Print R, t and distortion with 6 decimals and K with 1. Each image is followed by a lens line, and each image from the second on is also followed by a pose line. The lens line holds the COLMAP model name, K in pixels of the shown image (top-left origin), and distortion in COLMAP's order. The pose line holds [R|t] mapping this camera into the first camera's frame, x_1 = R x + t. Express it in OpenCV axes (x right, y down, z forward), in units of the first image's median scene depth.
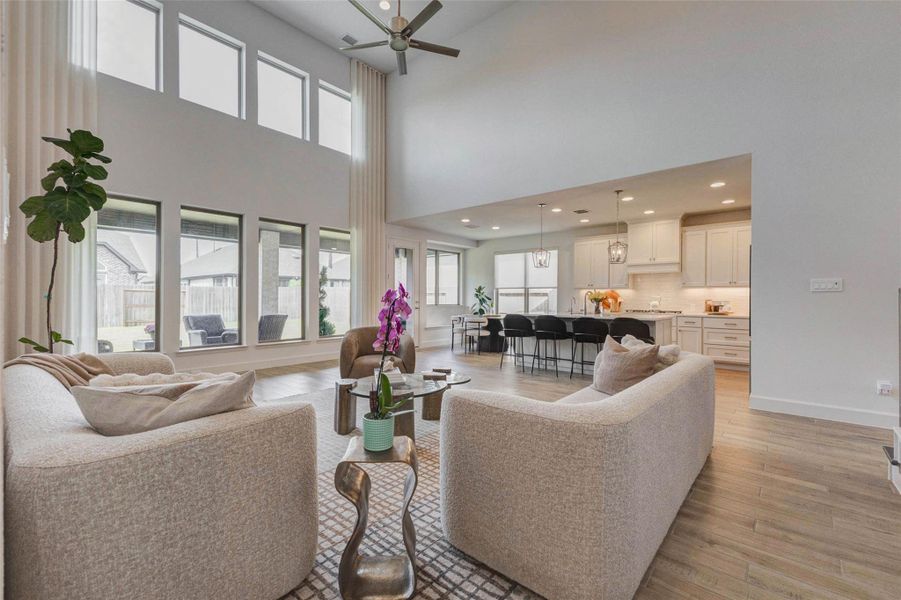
lens RADIAL K [[401.5, 0, 445.1], [0, 401.5, 297.1], [0, 0, 1]] dist [0.010132, -0.001863]
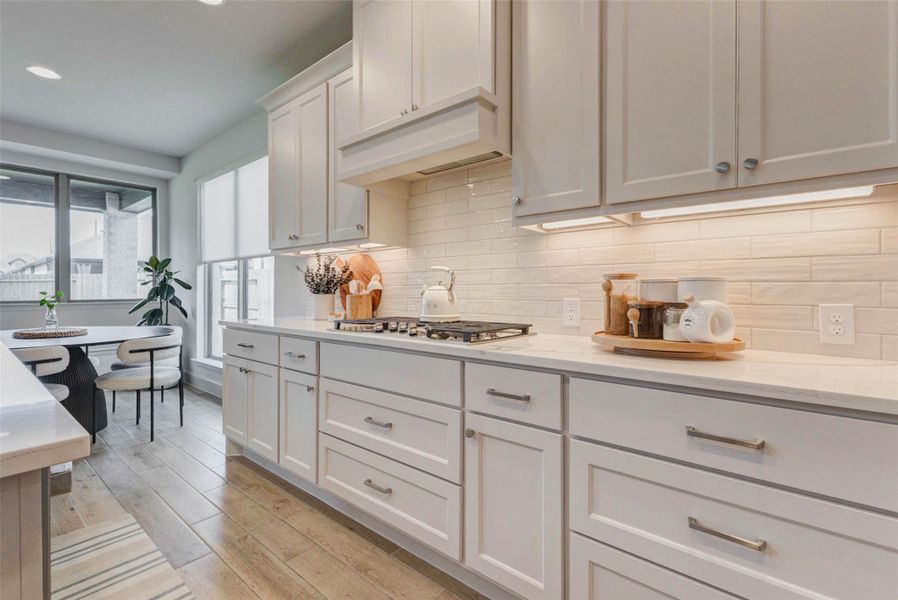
lens RADIAL K [[412.0, 0, 456.8], [0, 412.0, 291.4], [0, 0, 1]] dist [0.009402, 0.000327]
pose [[0.999454, -0.011389, 0.031004, 0.488709], [0.011085, 0.999889, 0.009978, 0.010479], [-0.031114, -0.009629, 0.999469, 0.687973]]
